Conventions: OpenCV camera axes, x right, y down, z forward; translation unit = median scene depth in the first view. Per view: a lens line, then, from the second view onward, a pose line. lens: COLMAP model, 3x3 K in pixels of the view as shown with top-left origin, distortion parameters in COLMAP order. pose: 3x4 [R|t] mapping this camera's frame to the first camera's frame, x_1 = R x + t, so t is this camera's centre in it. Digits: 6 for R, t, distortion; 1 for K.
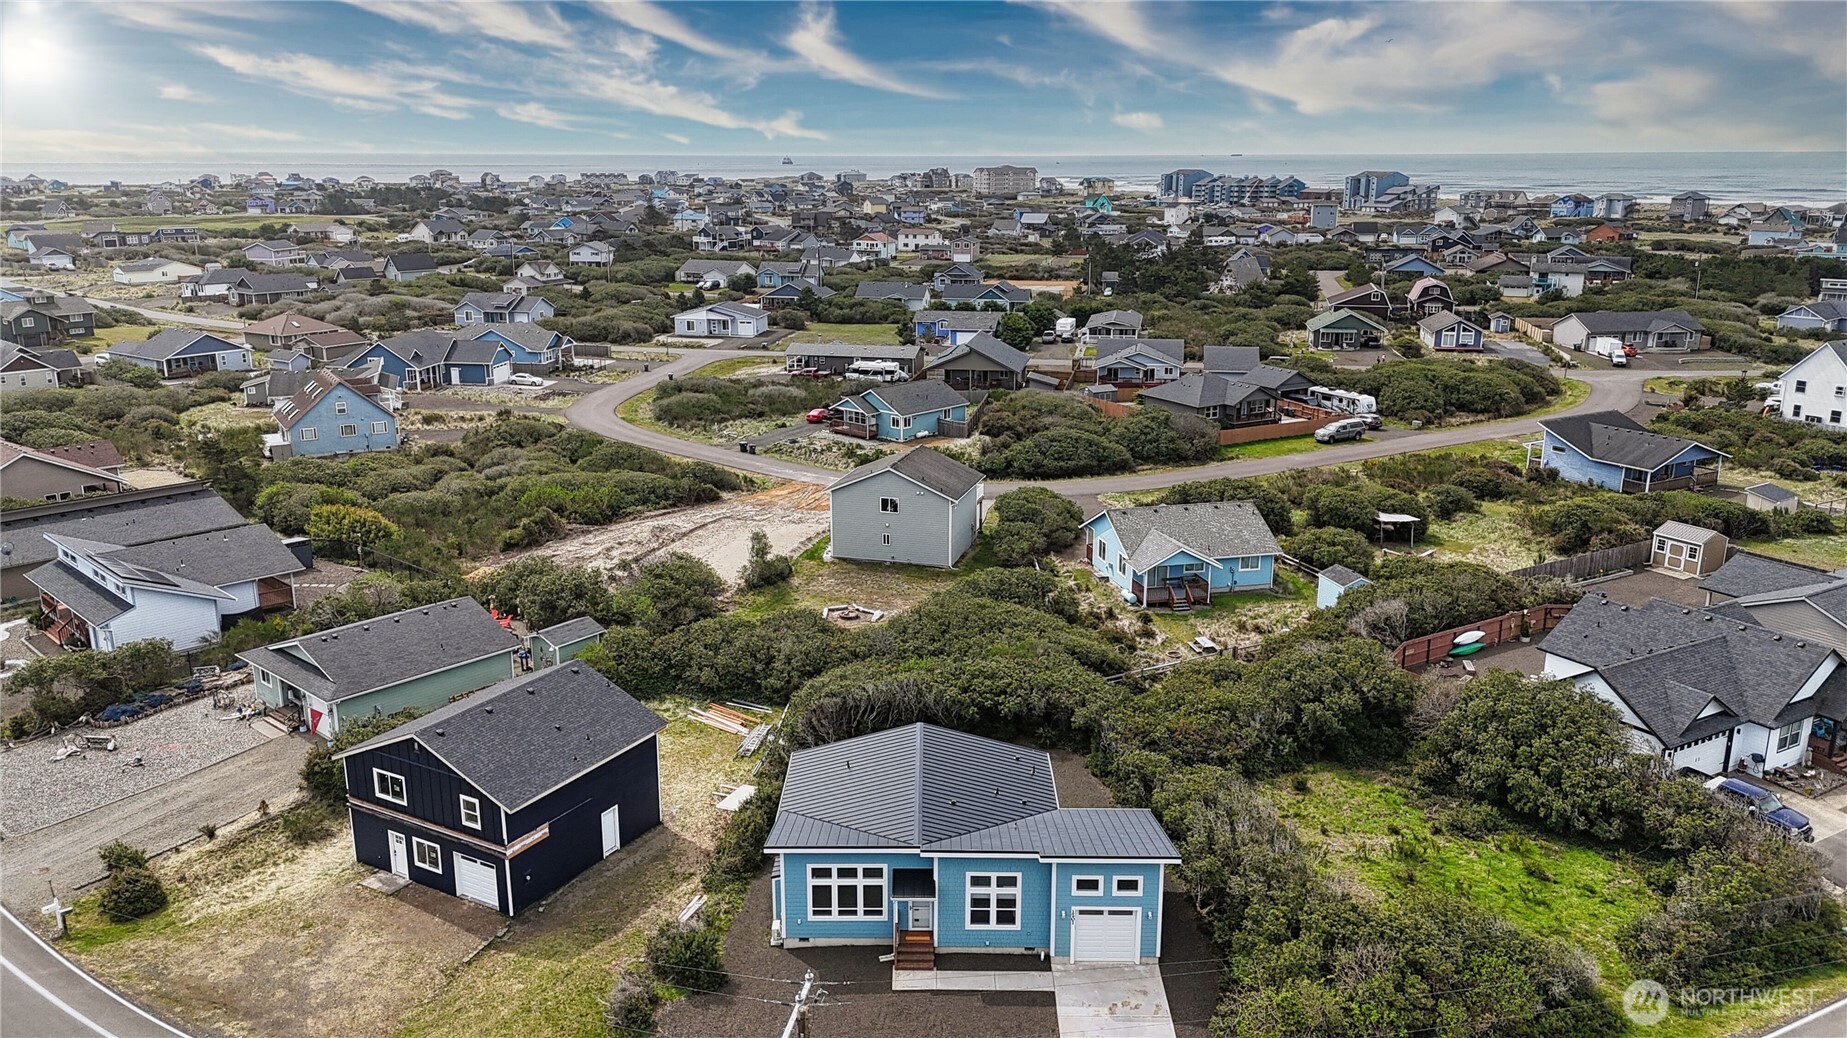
lens RADIAL K [[1367.9, 0, 923.5], [0, 1367.9, 519.0], [0, 0, 1]] dist [0.103762, -0.124191]
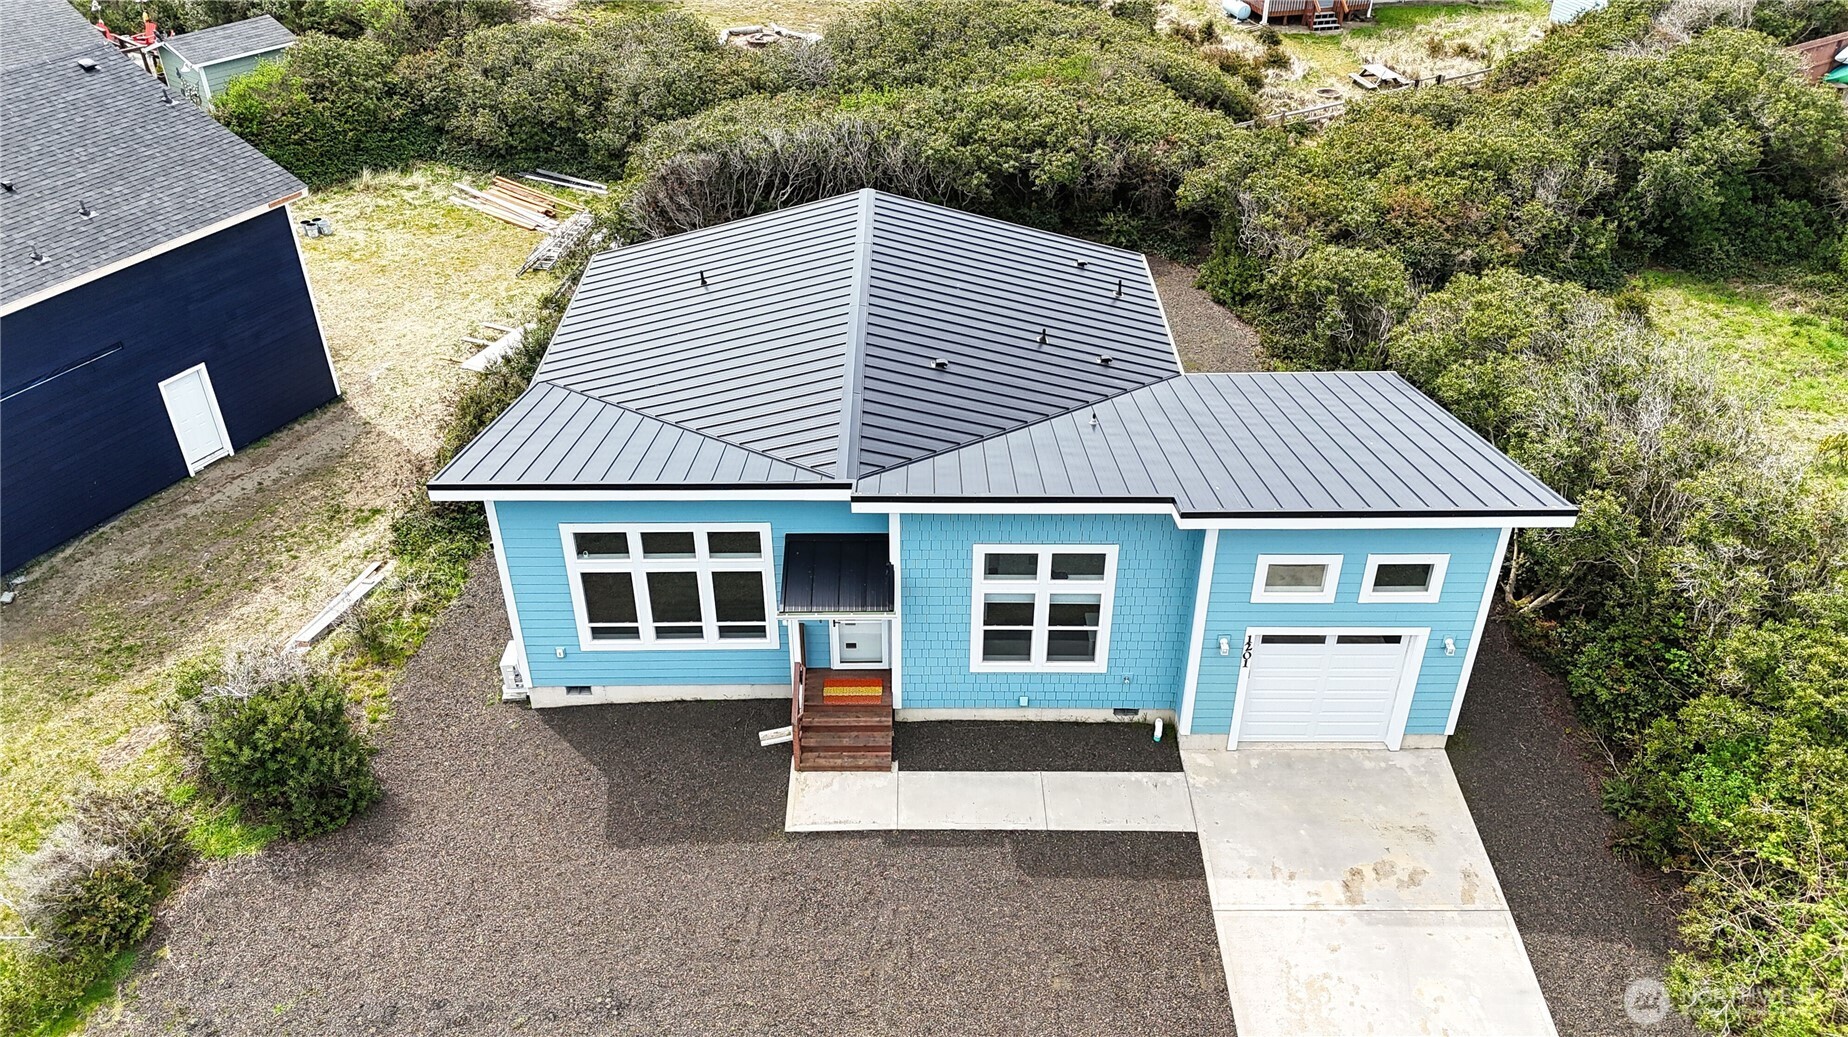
lens RADIAL K [[1368.6, 0, 924.0], [0, 1368.6, 518.5], [0, 0, 1]] dist [0.103762, -0.124191]
pose [[0.999938, -0.006222, 0.009190, 0.011676], [0.002922, 0.946439, 0.322869, 0.108255], [-0.010707, -0.322823, 0.946399, 0.548801]]
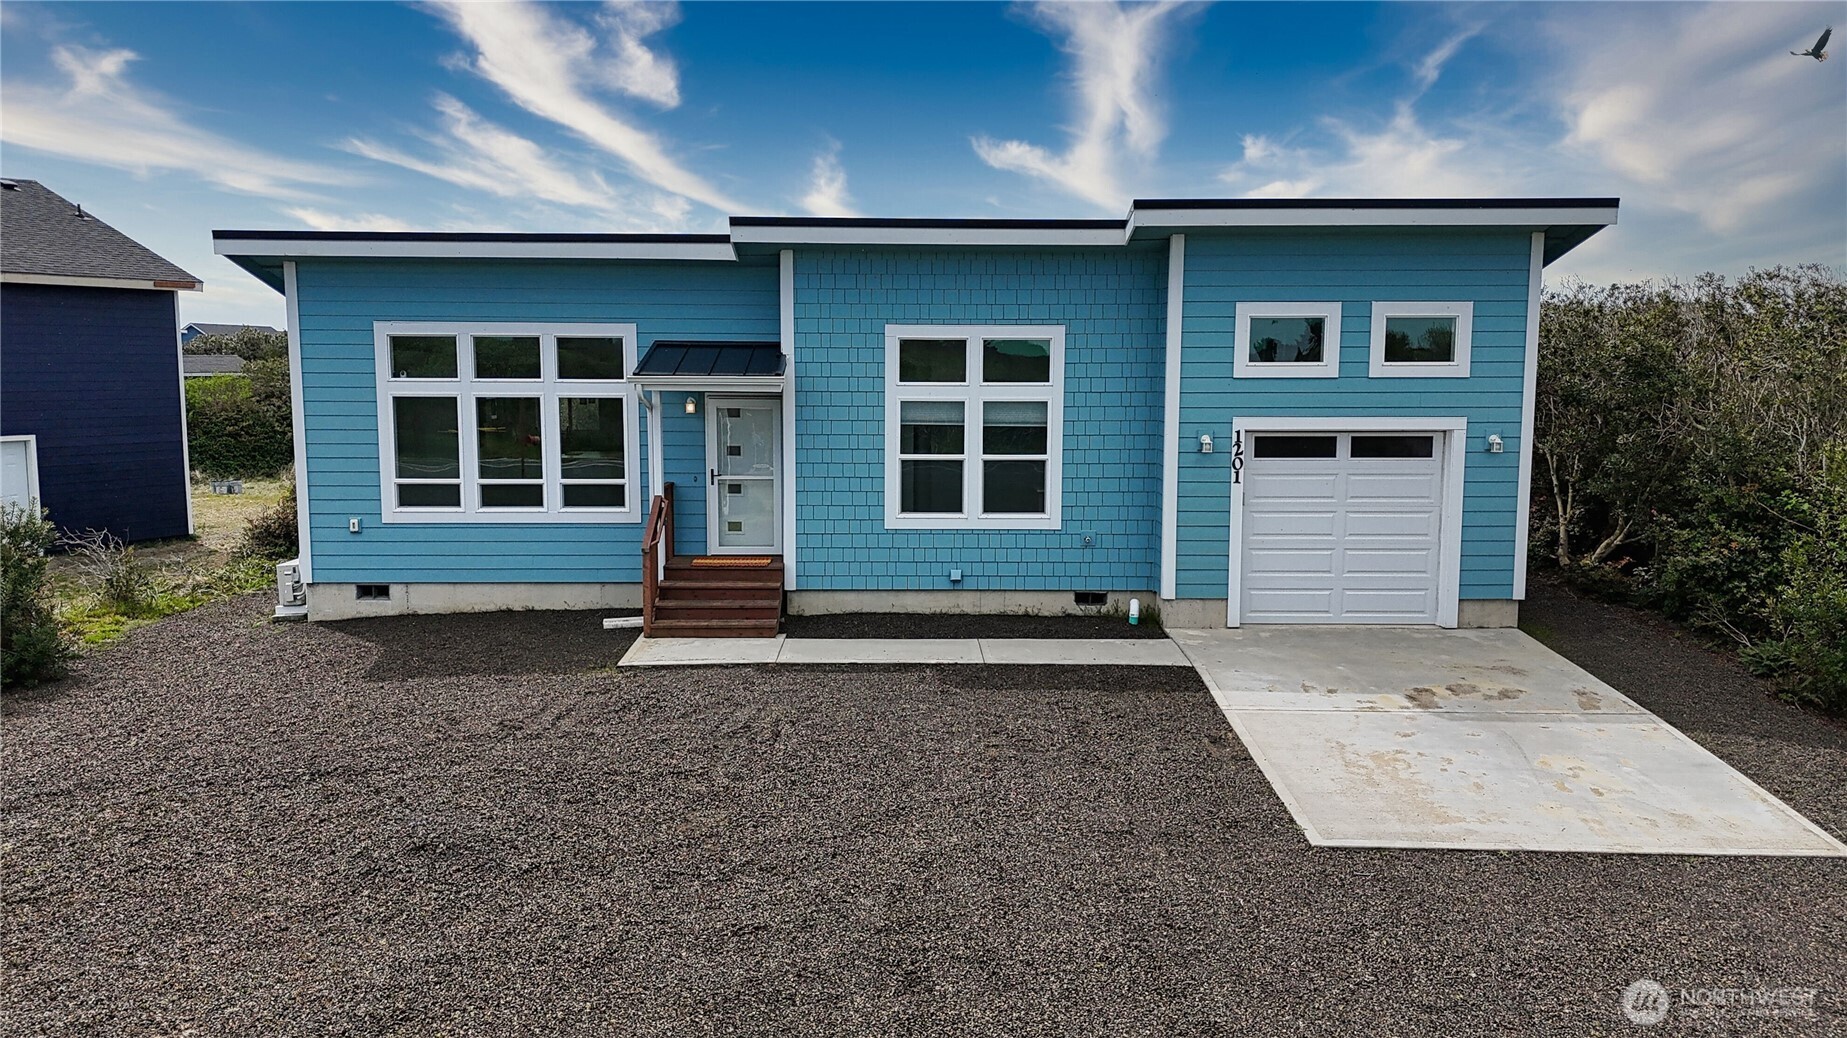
lens RADIAL K [[1367.9, 0, 923.5], [0, 1367.9, 519.0], [0, 0, 1]] dist [0.103762, -0.124191]
pose [[0.999749, -0.000101, 0.022398, 0.027861], [0.003306, 0.989704, -0.143093, 0.293461], [-0.022153, 0.143131, 0.989456, 0.599774]]
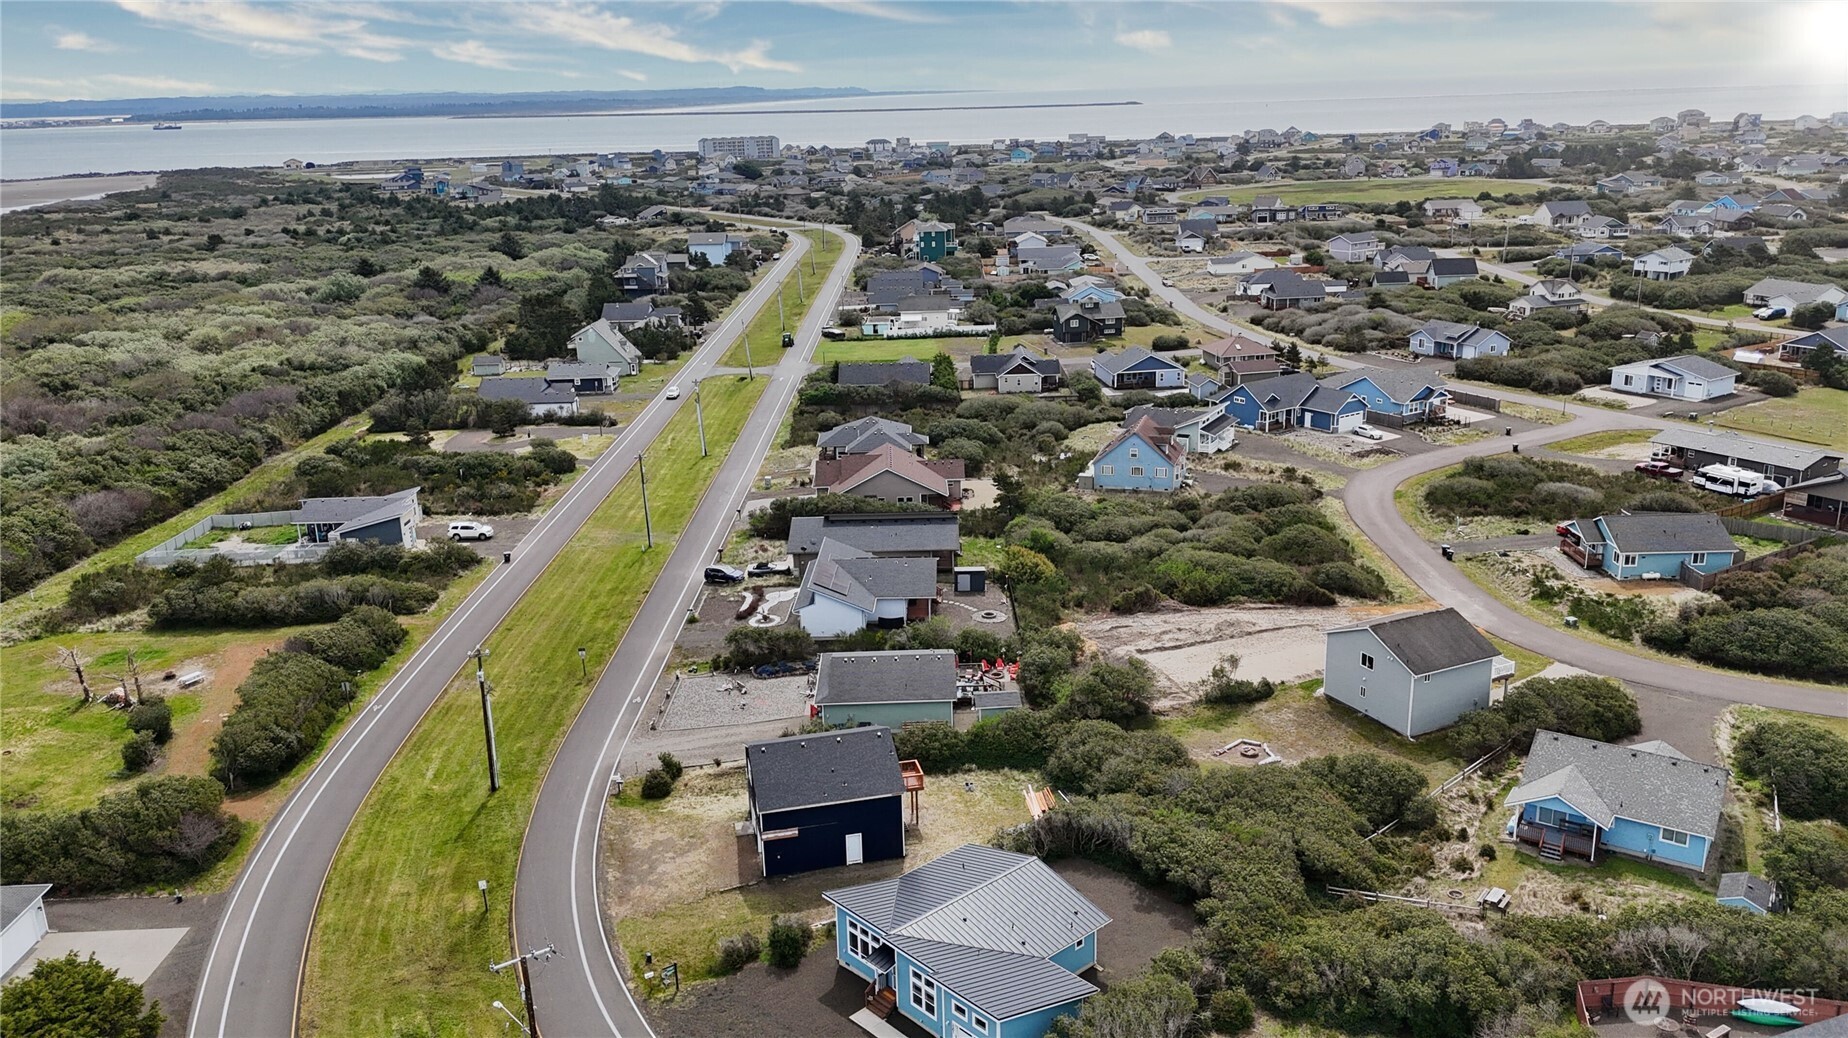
lens RADIAL K [[1432.6, 0, 924.0], [0, 1432.6, 519.0], [0, 0, 1]] dist [0.075158, -0.001144]
pose [[0.669943, 0.195499, -0.716210, 0.867593], [-0.164842, 0.979796, 0.113256, -0.311076], [0.723881, 0.042187, 0.688634, -0.026925]]
